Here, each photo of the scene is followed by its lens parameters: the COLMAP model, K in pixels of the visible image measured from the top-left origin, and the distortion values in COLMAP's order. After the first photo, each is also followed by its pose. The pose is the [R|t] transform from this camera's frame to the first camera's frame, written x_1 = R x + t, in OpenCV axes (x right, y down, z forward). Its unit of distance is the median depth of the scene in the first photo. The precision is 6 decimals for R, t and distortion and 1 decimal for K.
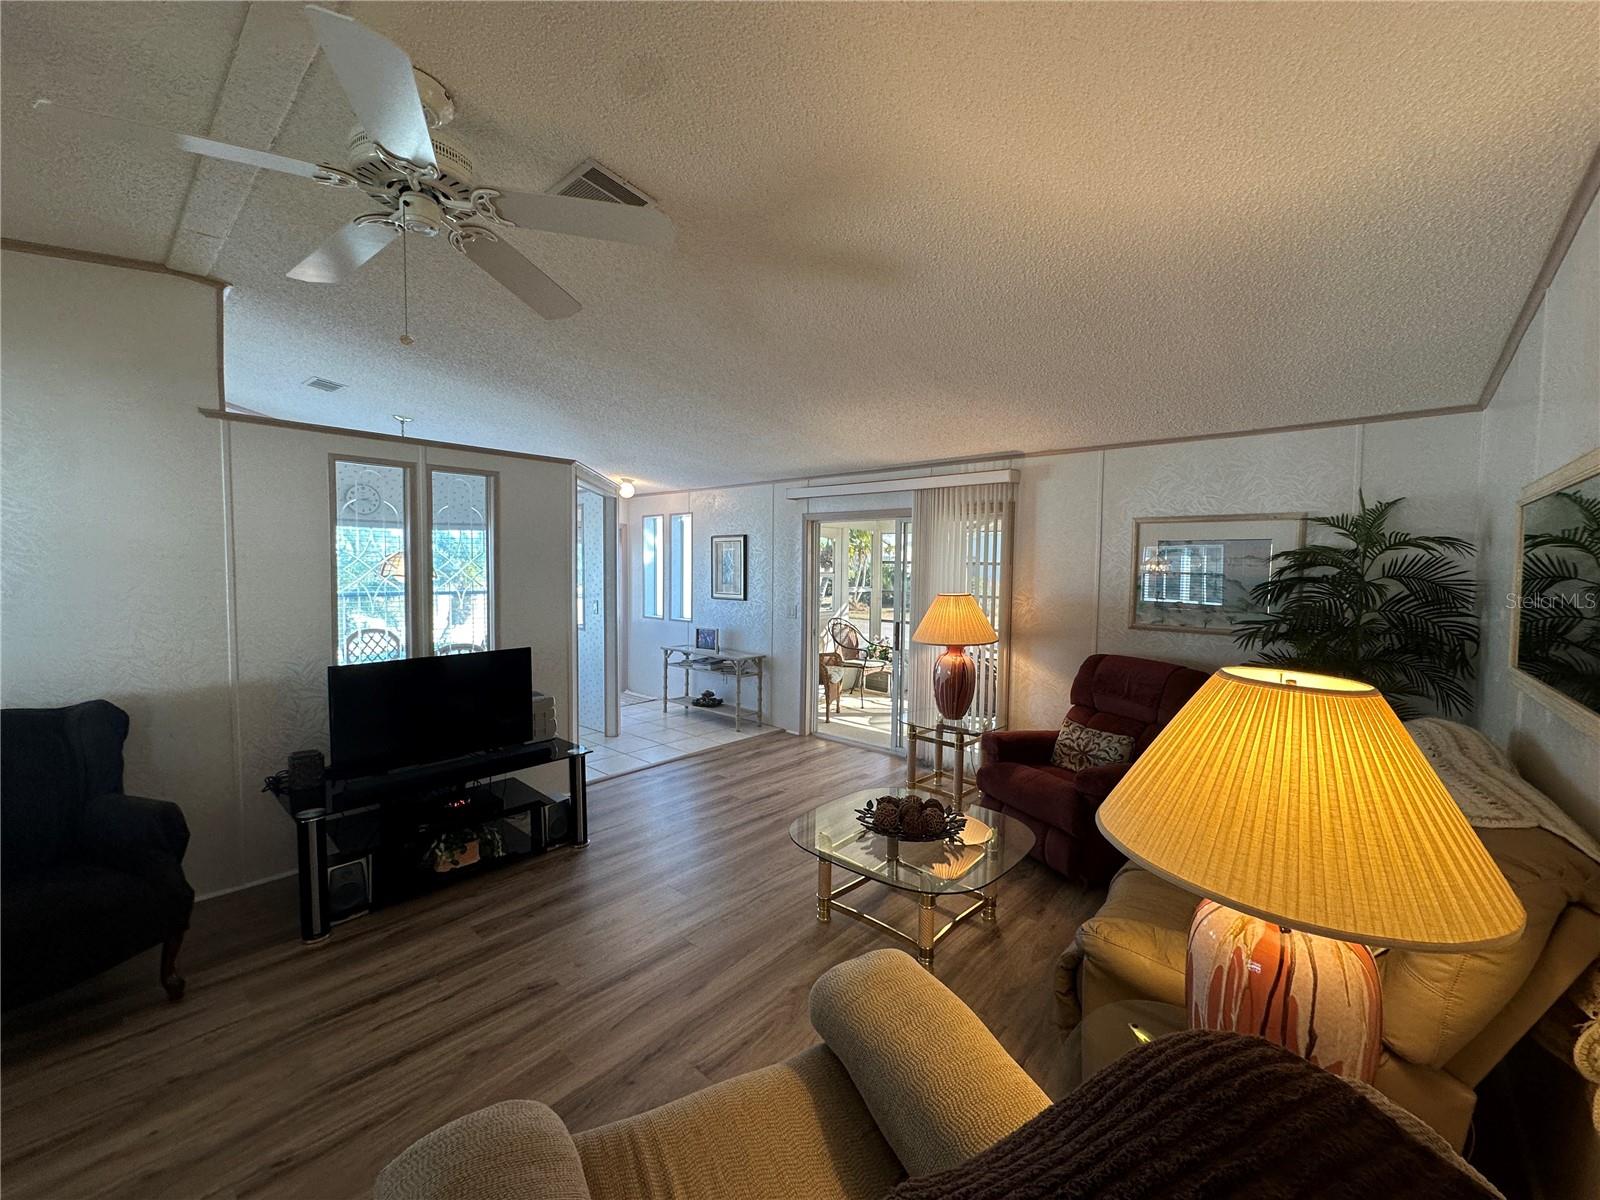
lens RADIAL K [[641.7, 0, 798.4], [0, 641.7, 598.6], [0, 0, 1]] dist [-0.002400, 0.000155]
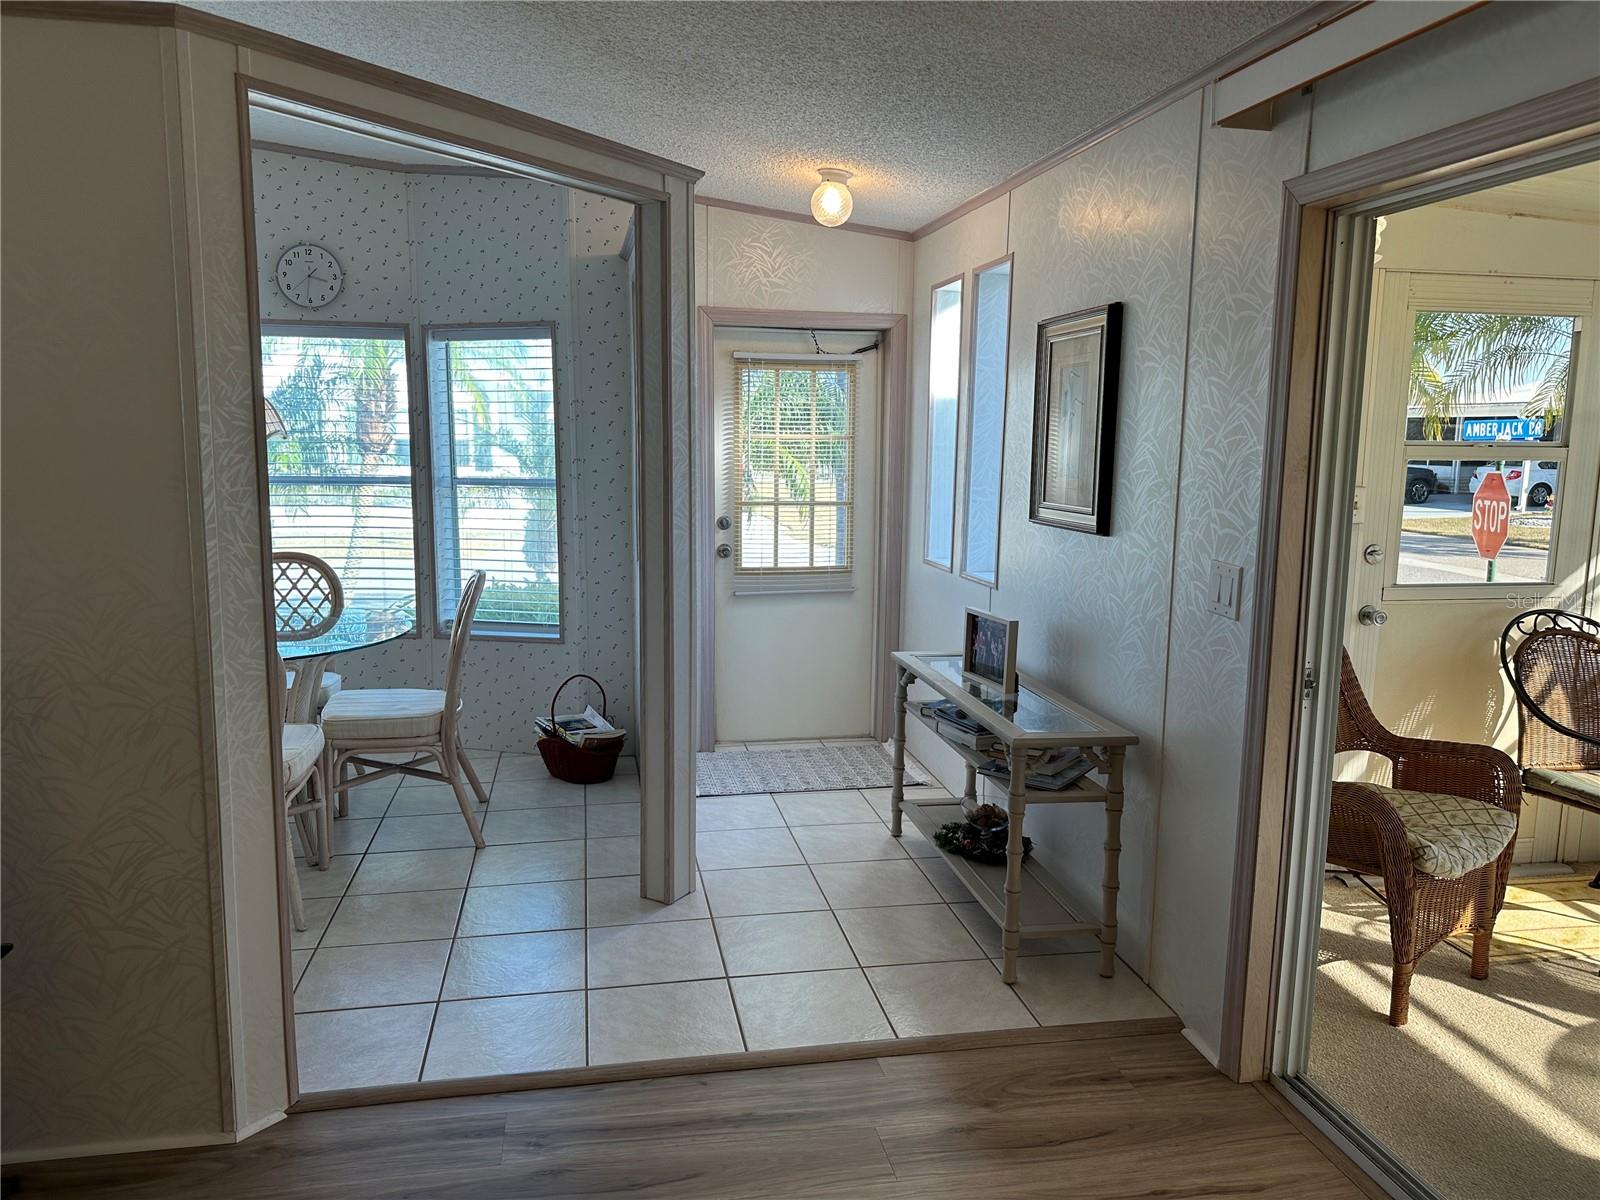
lens RADIAL K [[1125.1, 0, 800.0], [0, 1125.1, 600.0], [0, 0, 1]] dist [0.002944, 0.000103]
pose [[0.799153, 0.090637, -0.594255, 0.113275], [-0.040544, 0.994443, 0.097151, -0.011905], [0.599759, -0.053545, 0.798388, 0.510419]]
